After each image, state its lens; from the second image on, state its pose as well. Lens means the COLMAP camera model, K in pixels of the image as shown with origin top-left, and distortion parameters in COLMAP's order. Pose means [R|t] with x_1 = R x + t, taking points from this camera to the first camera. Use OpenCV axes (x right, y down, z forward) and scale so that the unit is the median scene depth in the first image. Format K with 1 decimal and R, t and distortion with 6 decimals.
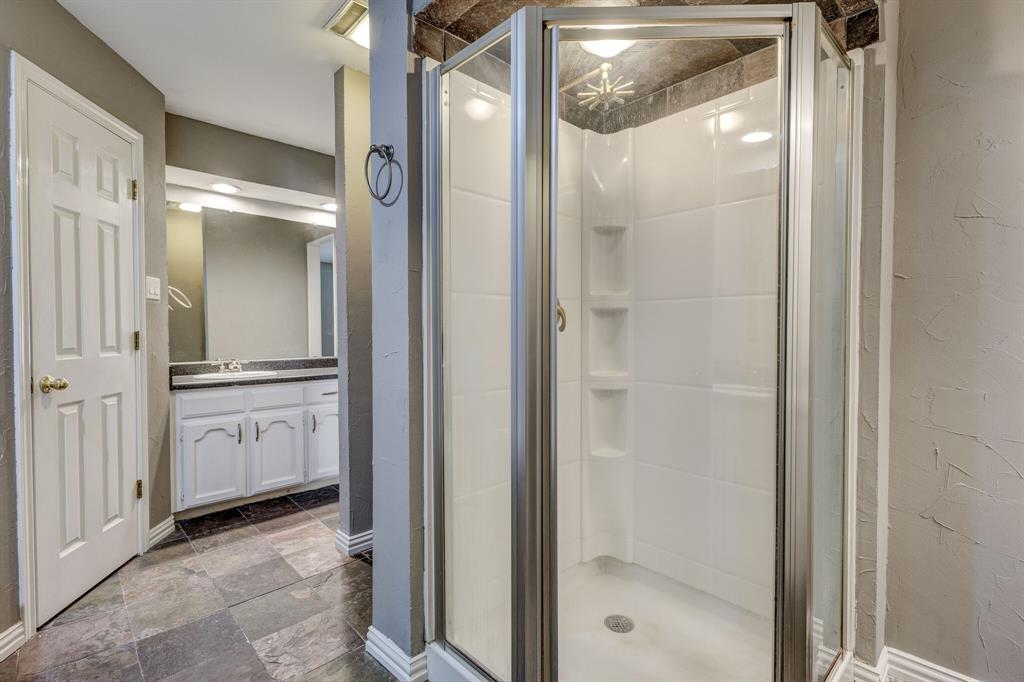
lens RADIAL K [[469.7, 0, 510.0], [0, 469.7, 336.2], [0, 0, 1]] dist [0.005011, -0.001859]
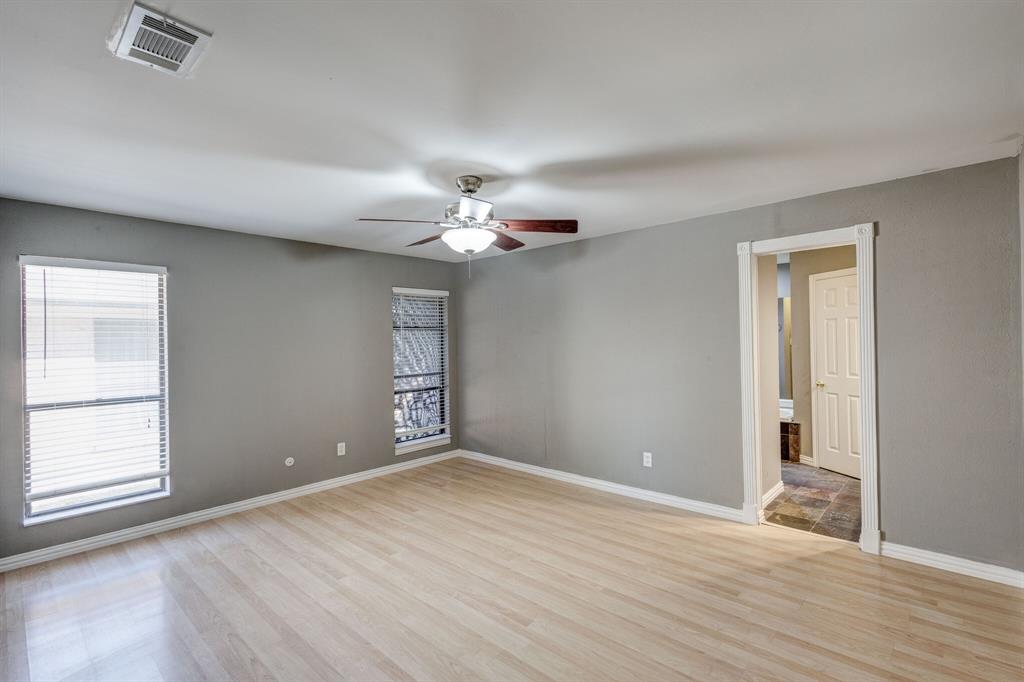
lens RADIAL K [[469.7, 0, 512.1], [0, 469.7, 340.0], [0, 0, 1]] dist [0.005011, -0.001859]
pose [[-0.998266, 0.014914, -0.056943, 0.783408], [0.014544, 0.999870, 0.006922, -0.157492], [0.057039, 0.006082, -0.998353, 2.837524]]
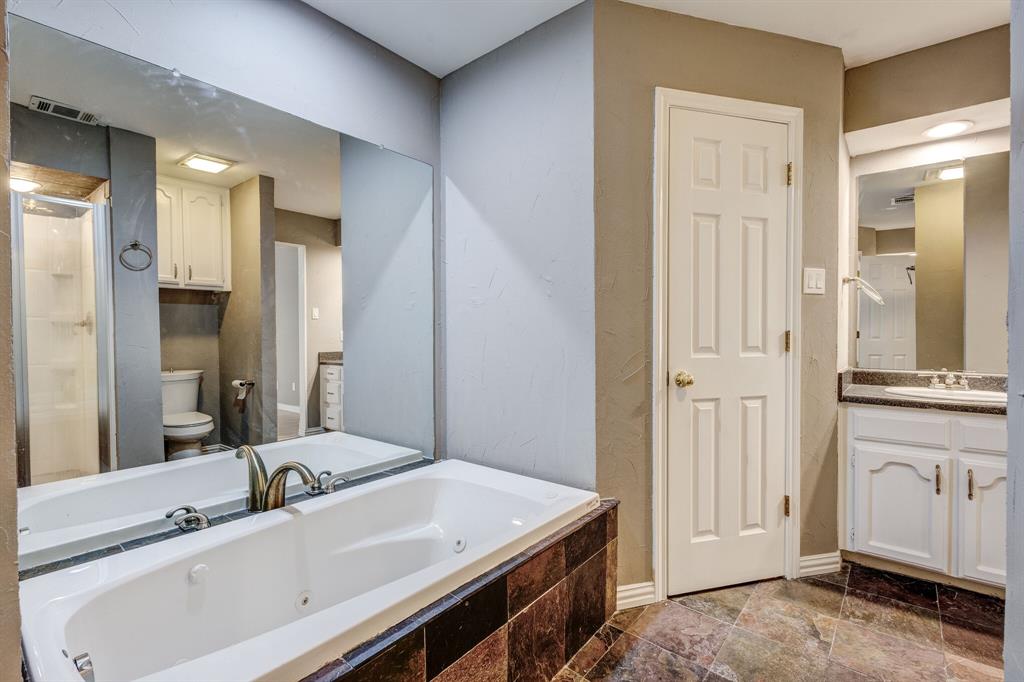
lens RADIAL K [[469.7, 0, 509.3], [0, 469.7, 336.9], [0, 0, 1]] dist [0.005011, -0.001859]
pose [[0.118115, 0.015935, -0.992872, 0.039218], [-0.010663, 0.999834, 0.014778, -0.005978], [0.992943, 0.008842, 0.118266, 0.361968]]
